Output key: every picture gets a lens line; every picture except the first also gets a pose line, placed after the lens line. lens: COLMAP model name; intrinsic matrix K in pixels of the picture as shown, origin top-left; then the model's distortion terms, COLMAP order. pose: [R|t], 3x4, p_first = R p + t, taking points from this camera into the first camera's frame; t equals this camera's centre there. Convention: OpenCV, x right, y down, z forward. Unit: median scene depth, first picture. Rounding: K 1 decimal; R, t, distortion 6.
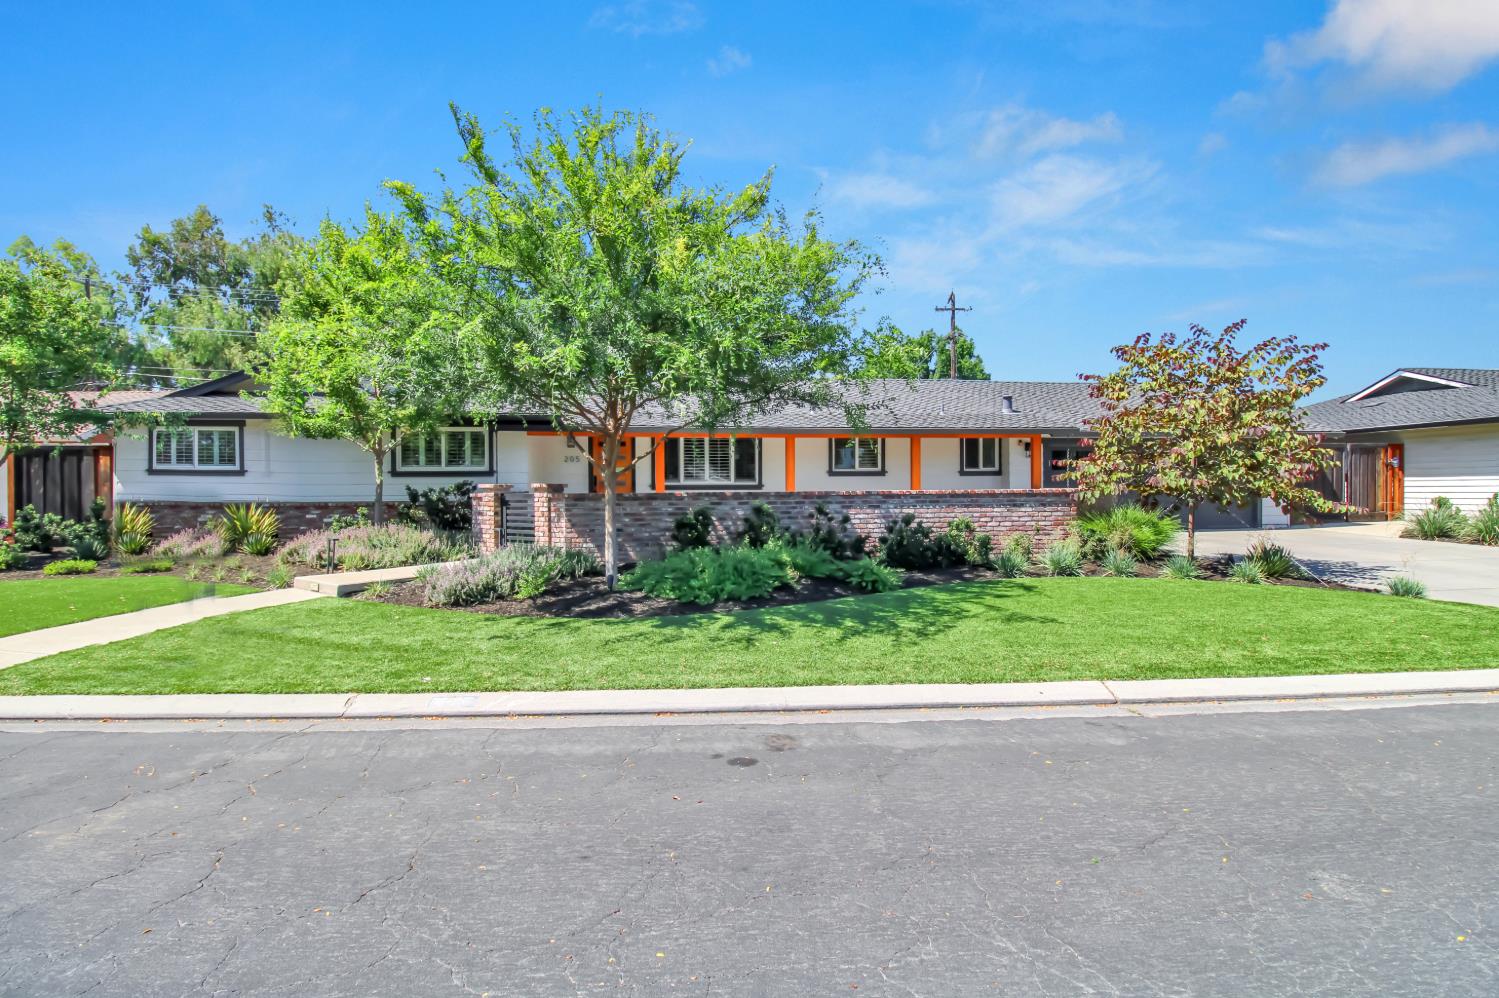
lens RADIAL K [[715.1, 0, 755.9], [0, 715.1, 492.2], [0, 0, 1]] dist [0.001612, -0.014059]
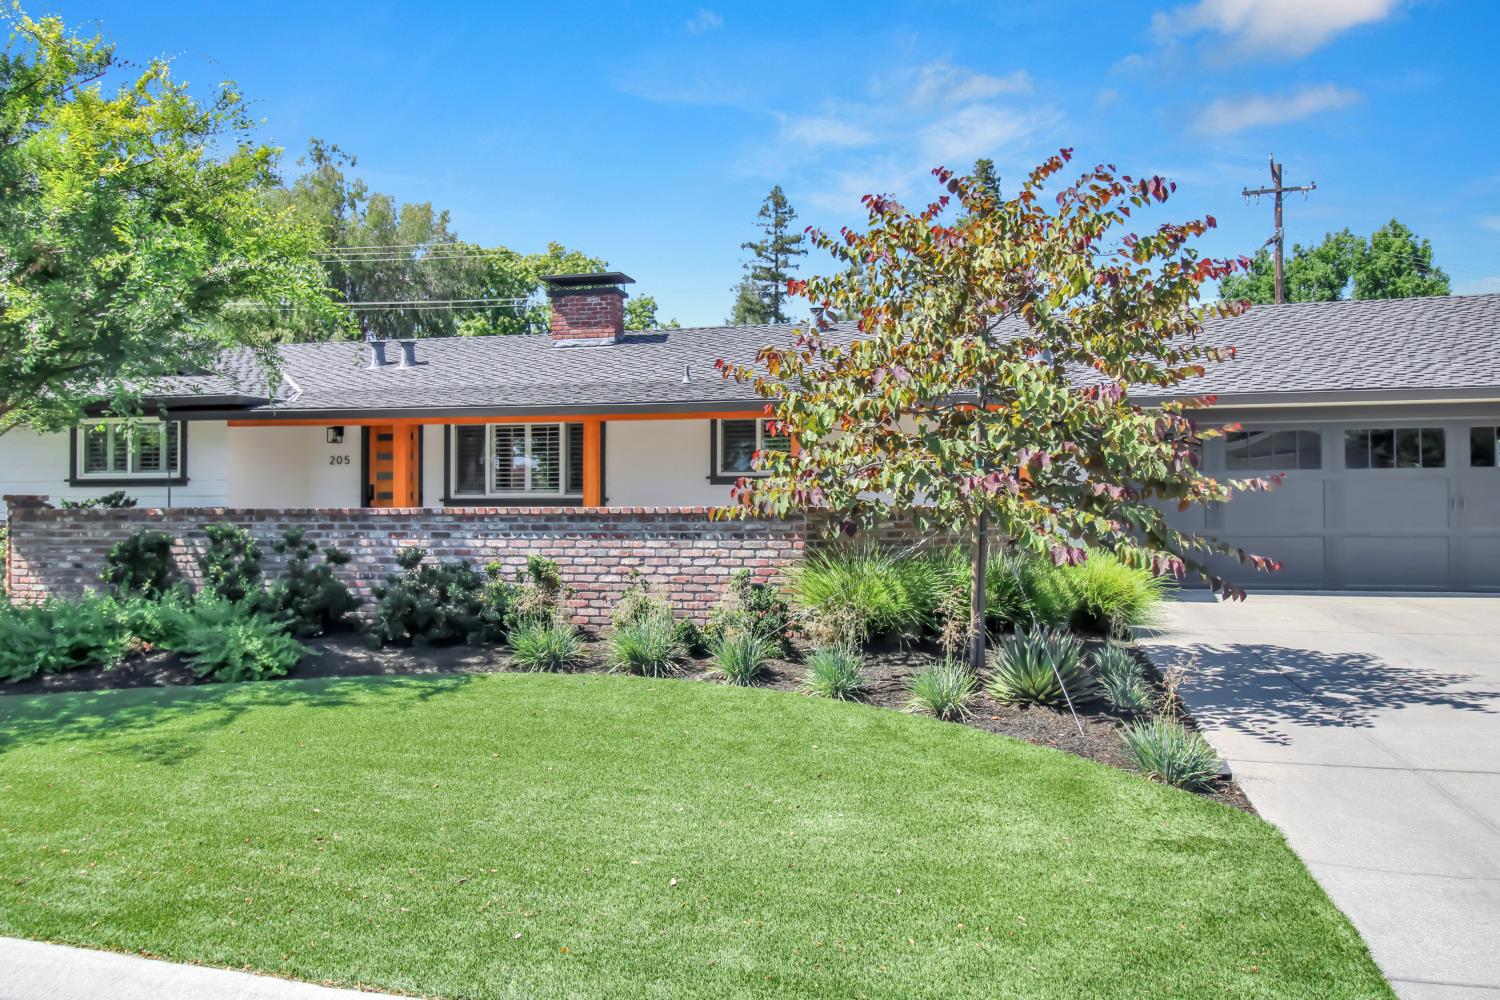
lens RADIAL K [[1068.0, 0, 749.7], [0, 1068.0, 499.0], [0, 0, 1]] dist [0.006149, 0.006897]
pose [[0.941978, 0.001573, -0.335672, 0.711491], [-0.005527, 0.999926, -0.010825, -0.001133], [0.335630, 0.012052, 0.941917, 0.275508]]
